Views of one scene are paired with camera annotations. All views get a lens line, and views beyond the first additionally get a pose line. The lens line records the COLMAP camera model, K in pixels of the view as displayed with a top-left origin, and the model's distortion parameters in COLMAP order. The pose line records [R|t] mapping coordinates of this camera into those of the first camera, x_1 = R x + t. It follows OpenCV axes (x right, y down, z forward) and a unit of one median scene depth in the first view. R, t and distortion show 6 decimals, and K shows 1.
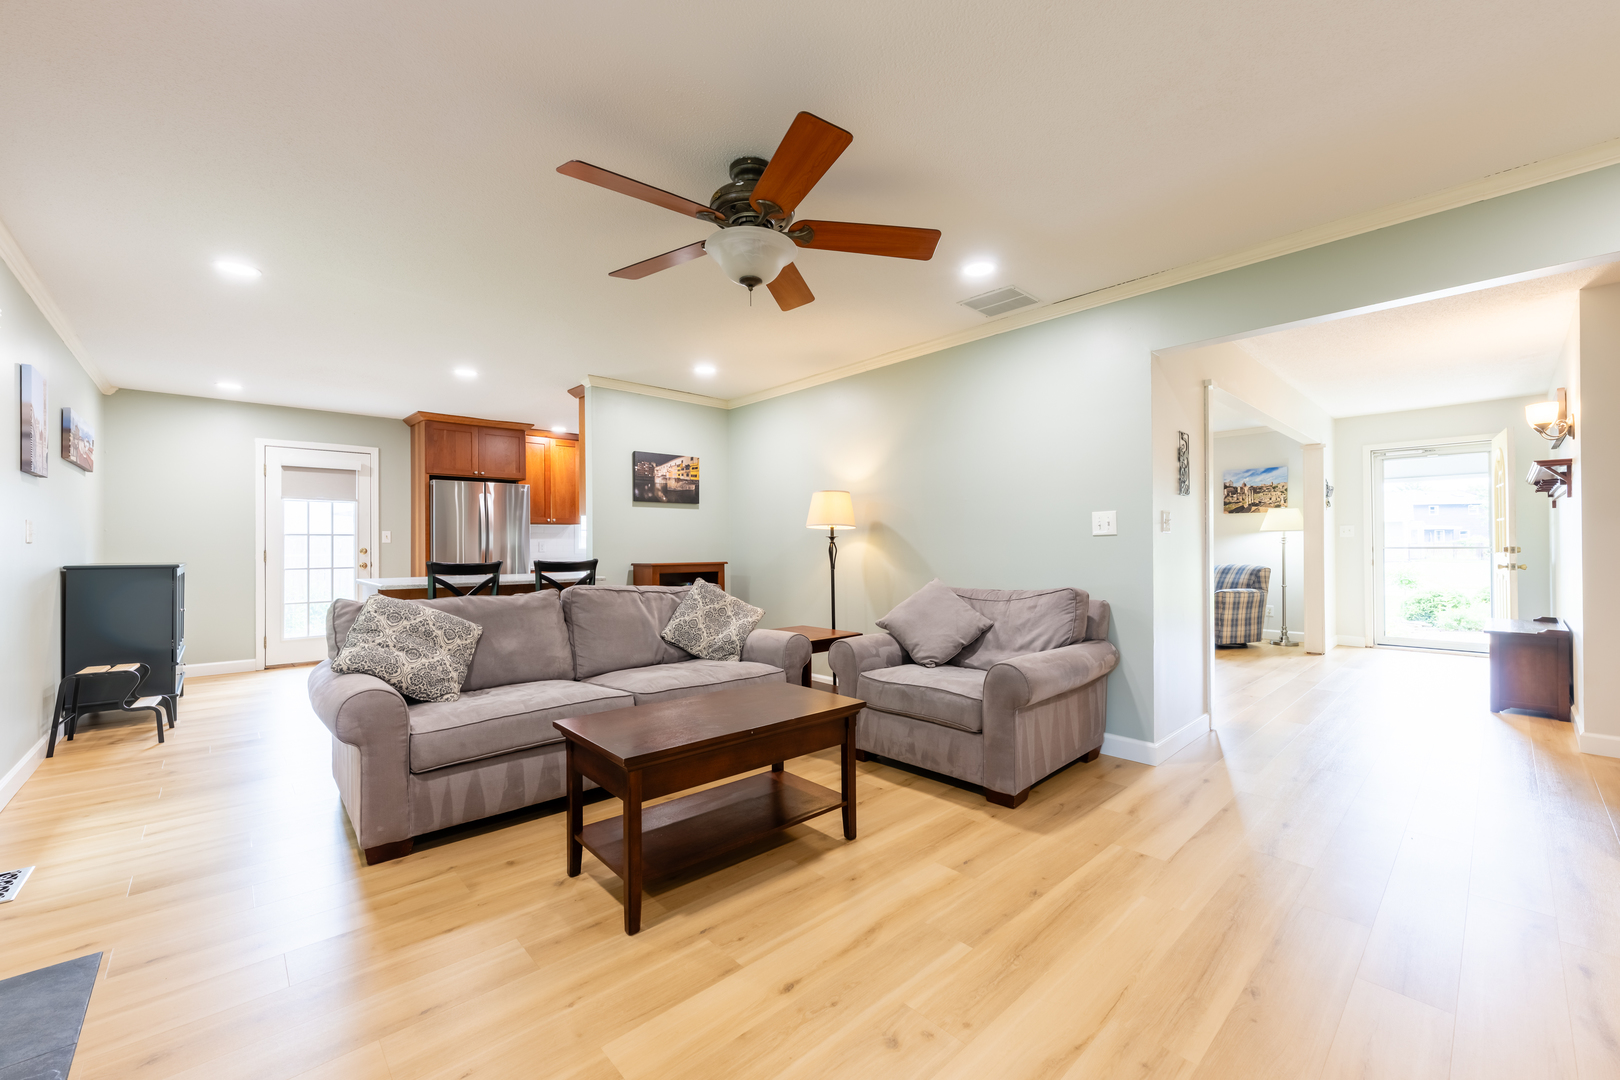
lens RADIAL K [[641.3, 0, 805.7], [0, 641.3, 542.9], [0, 0, 1]] dist [-0.000237, 0.000183]
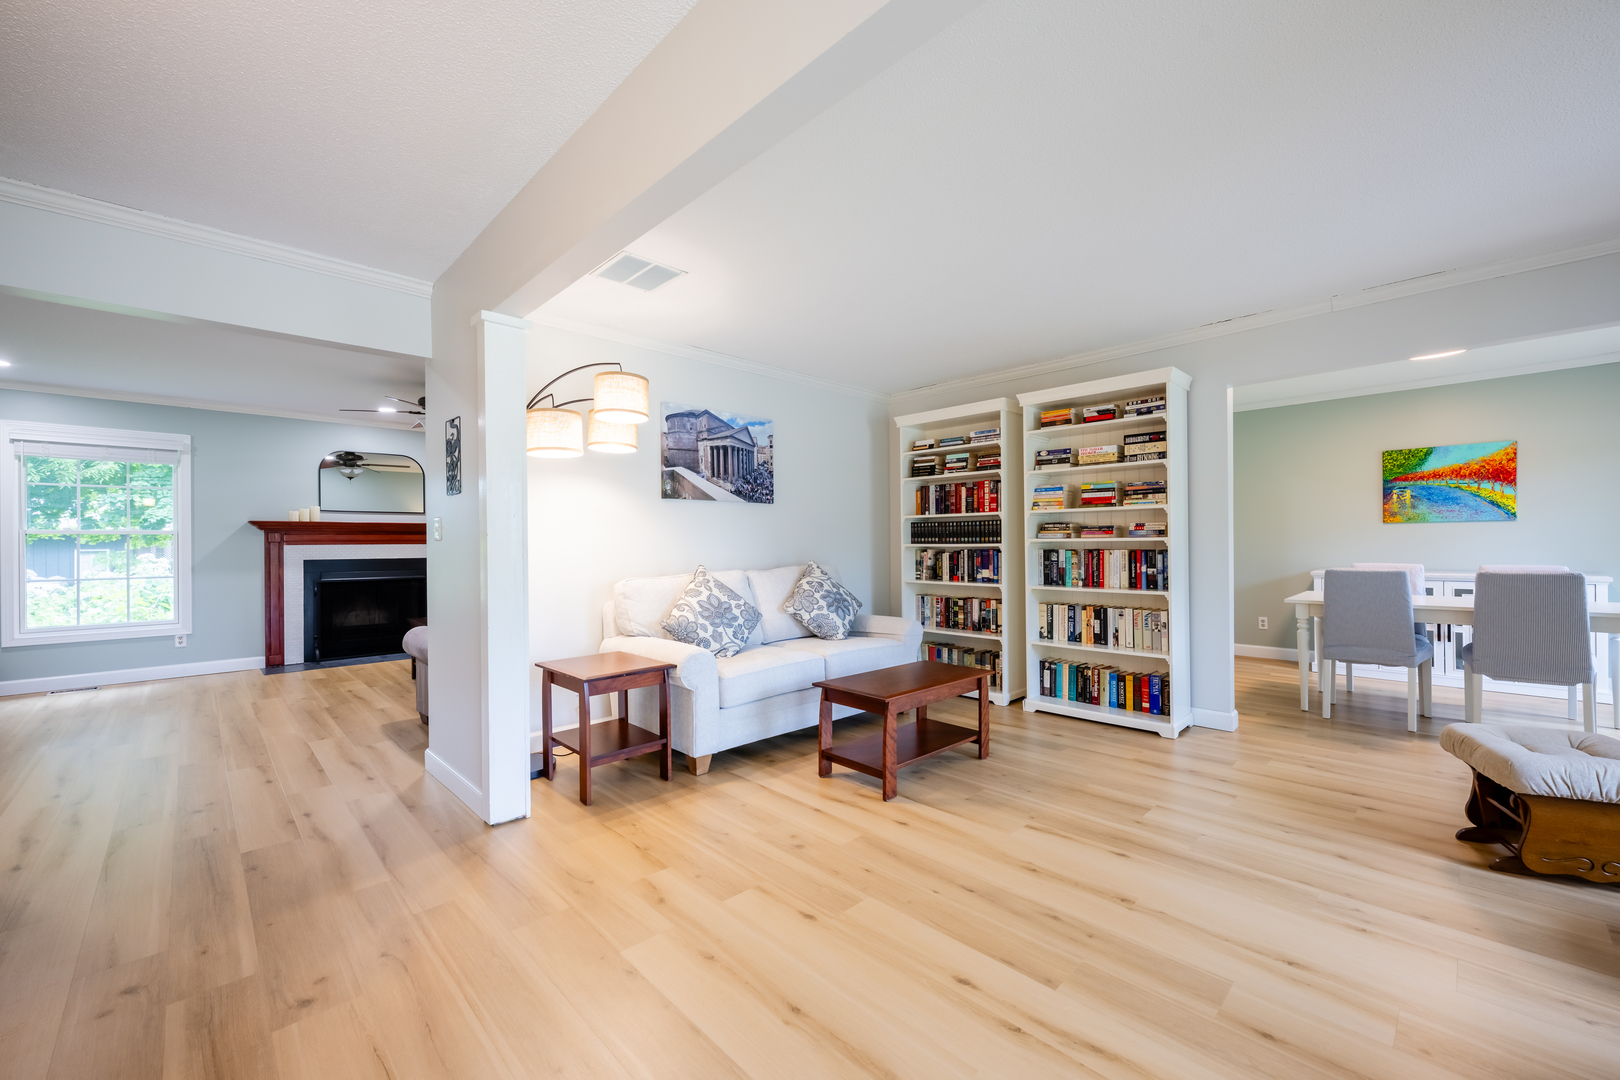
lens RADIAL K [[641.3, 0, 805.7], [0, 641.3, 542.9], [0, 0, 1]] dist [-0.000237, 0.000183]
pose [[0.022001, 0.005132, -0.999745, 0.819081], [0.013706, 0.999891, 0.005435, -0.006011], [0.999664, -0.013822, 0.021929, 0.822199]]
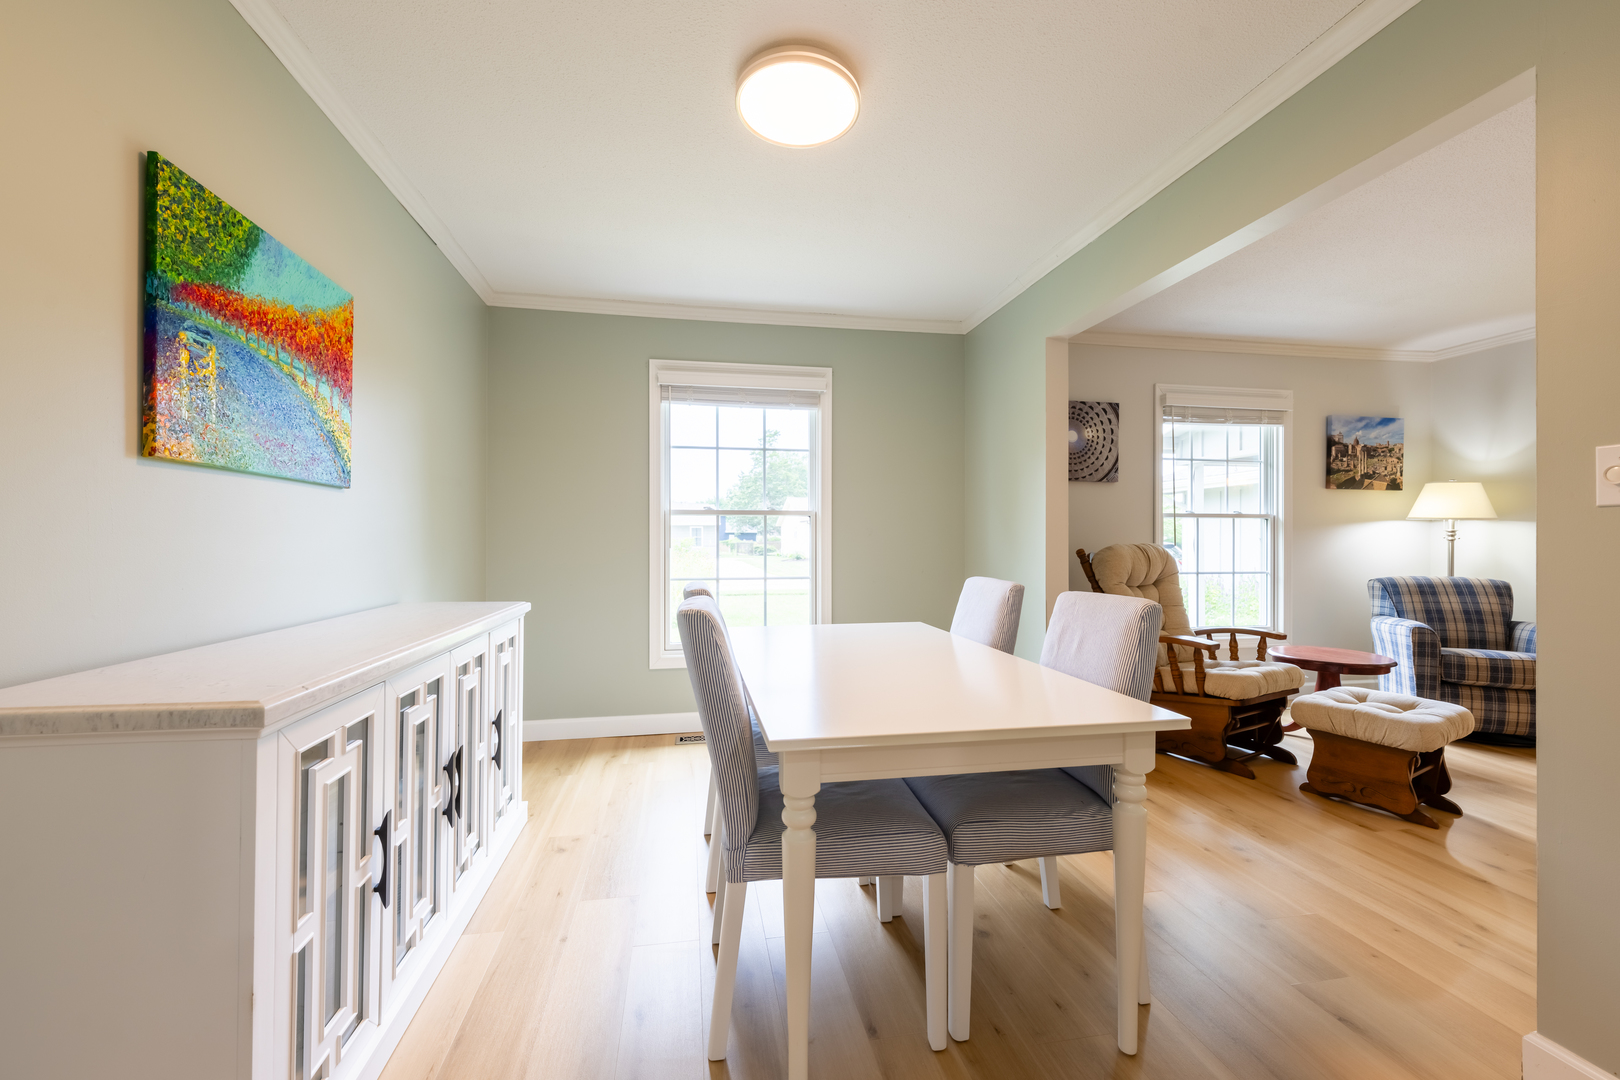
lens RADIAL K [[641.3, 0, 805.7], [0, 641.3, 542.9], [0, 0, 1]] dist [-0.000237, 0.000183]
pose [[0.532705, 0.004582, 0.846289, -0.113592], [-0.006106, 0.999980, -0.001571, 0.009089], [-0.846279, -0.004330, 0.532722, 1.350608]]
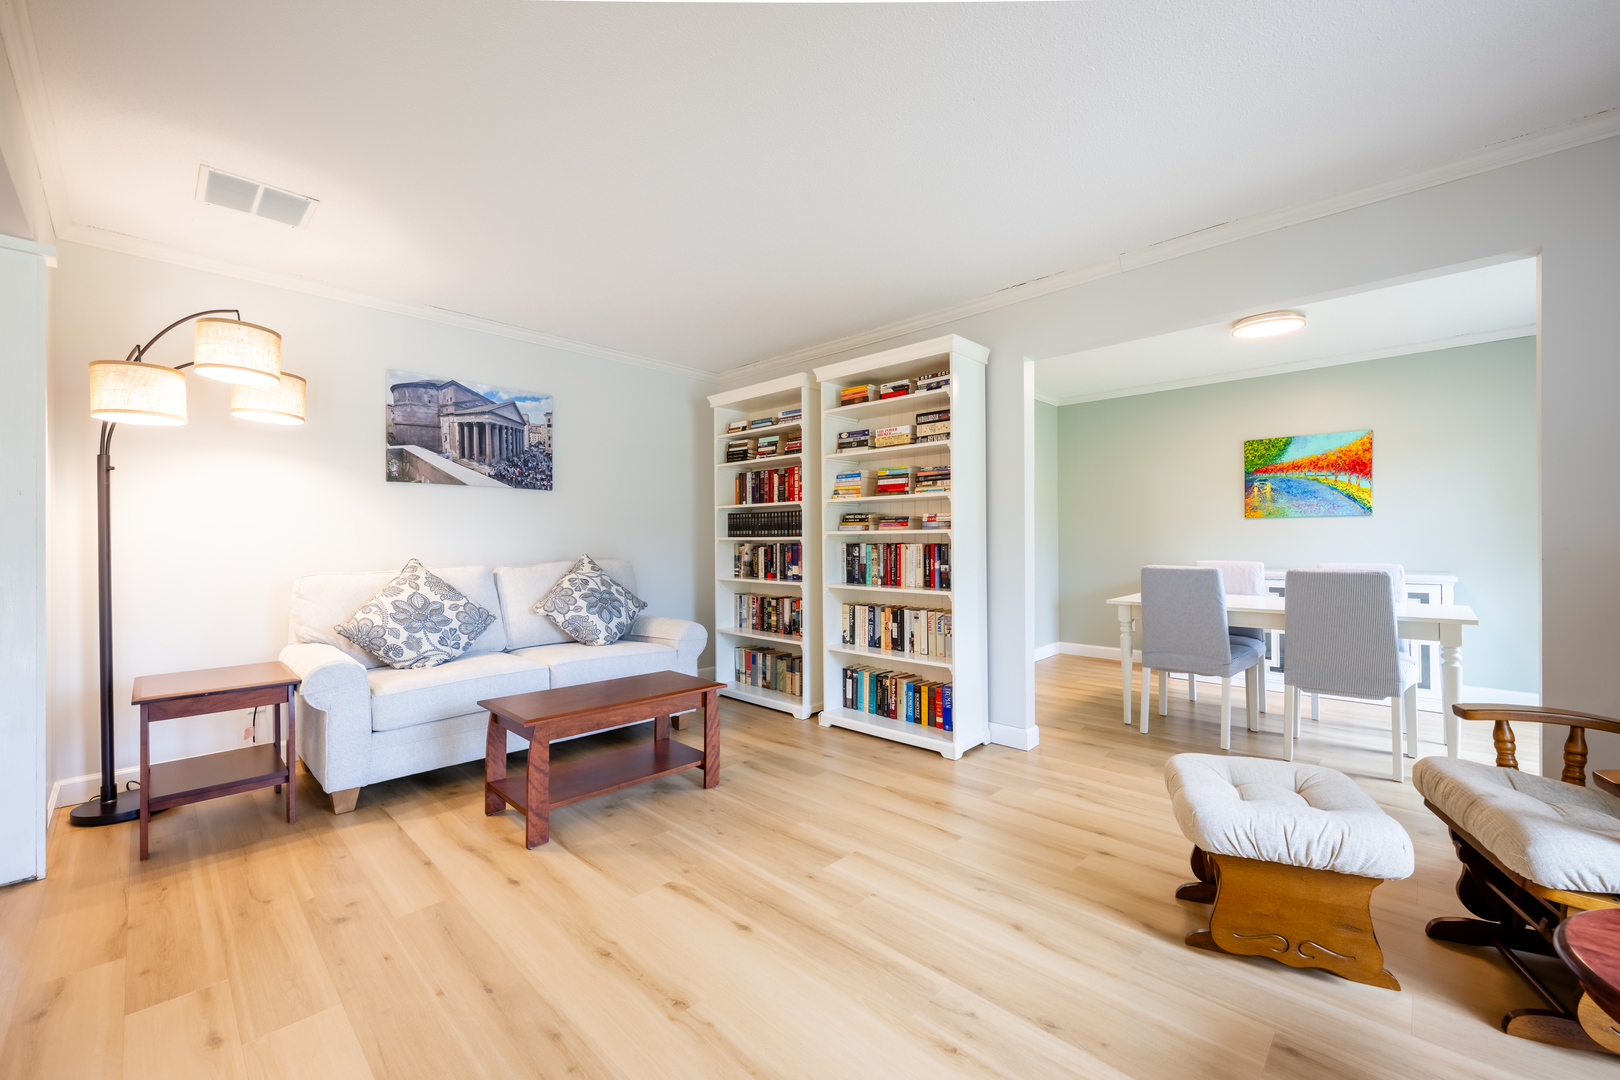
lens RADIAL K [[641.6, 0, 805.6], [0, 641.6, 538.5], [0, 0, 1]] dist [-0.000823, 0.000033]
pose [[0.057639, 0.002438, -0.998335, 0.743724], [0.008212, 0.999962, 0.002916, 0.001782], [0.998304, -0.008366, 0.057617, 1.026910]]
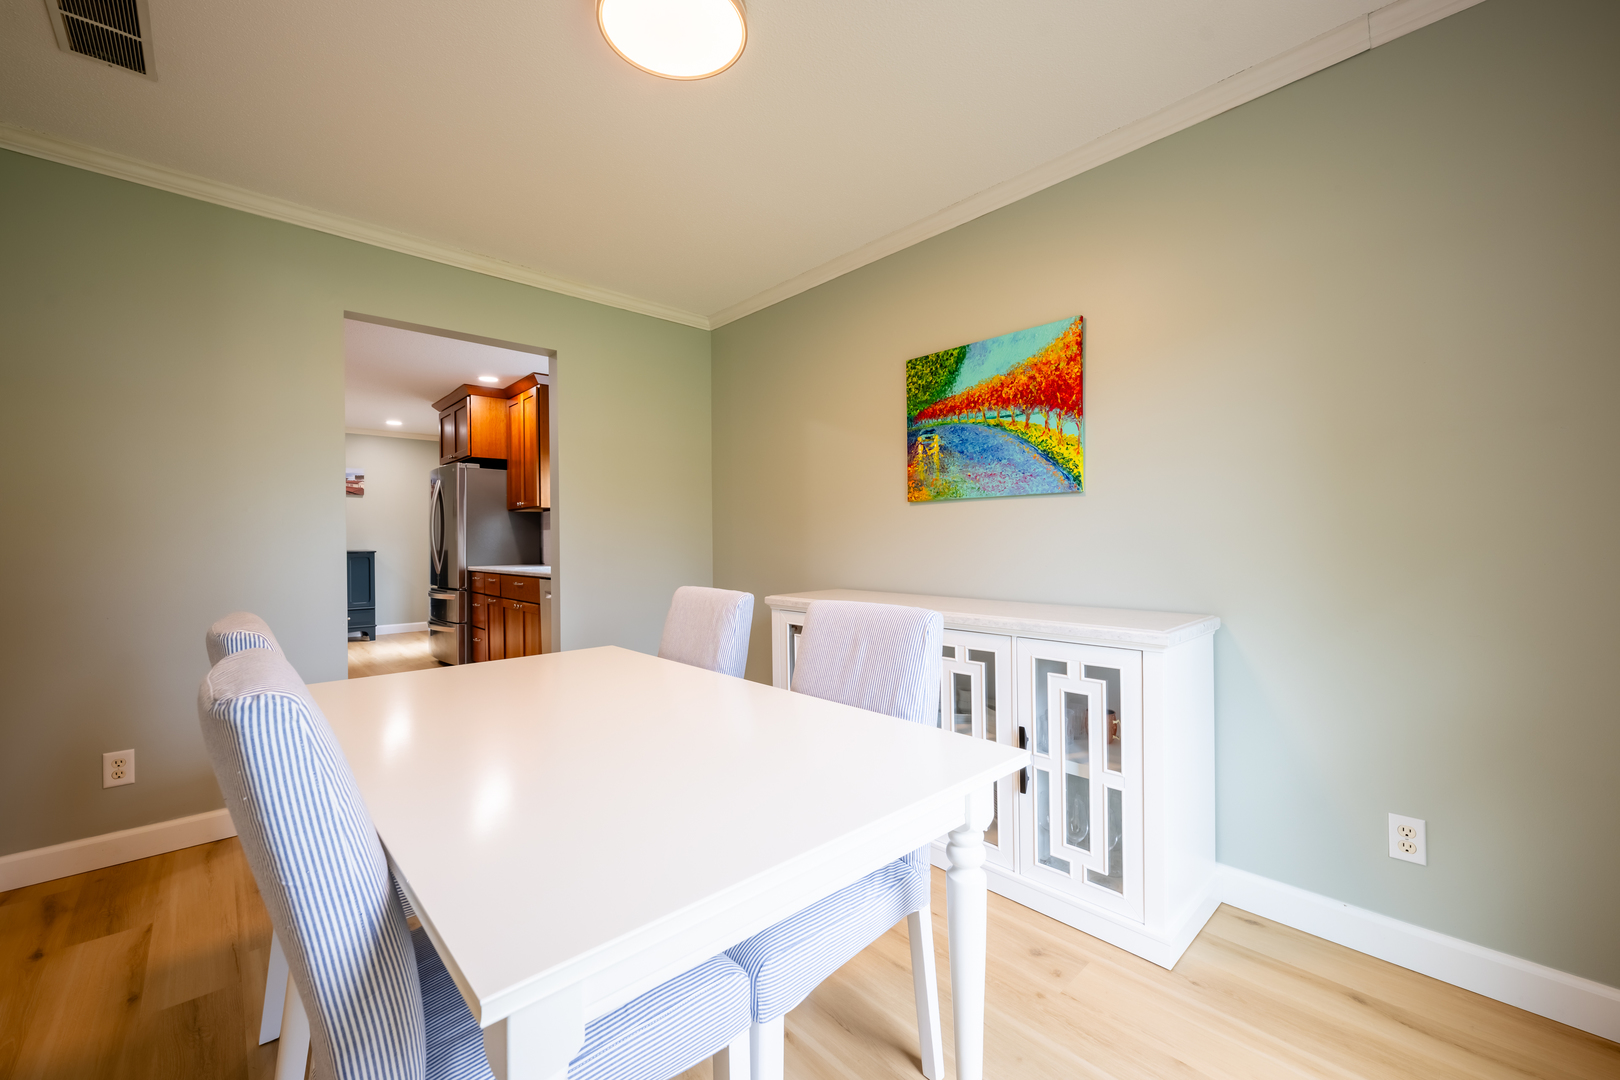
lens RADIAL K [[641.6, 0, 805.6], [0, 641.6, 538.5], [0, 0, 1]] dist [-0.000823, 0.000033]
pose [[0.001257, 0.006642, -0.999977, 0.401766], [0.012209, 0.999903, 0.006657, 0.004106], [0.999925, -0.012217, 0.001176, 1.568128]]
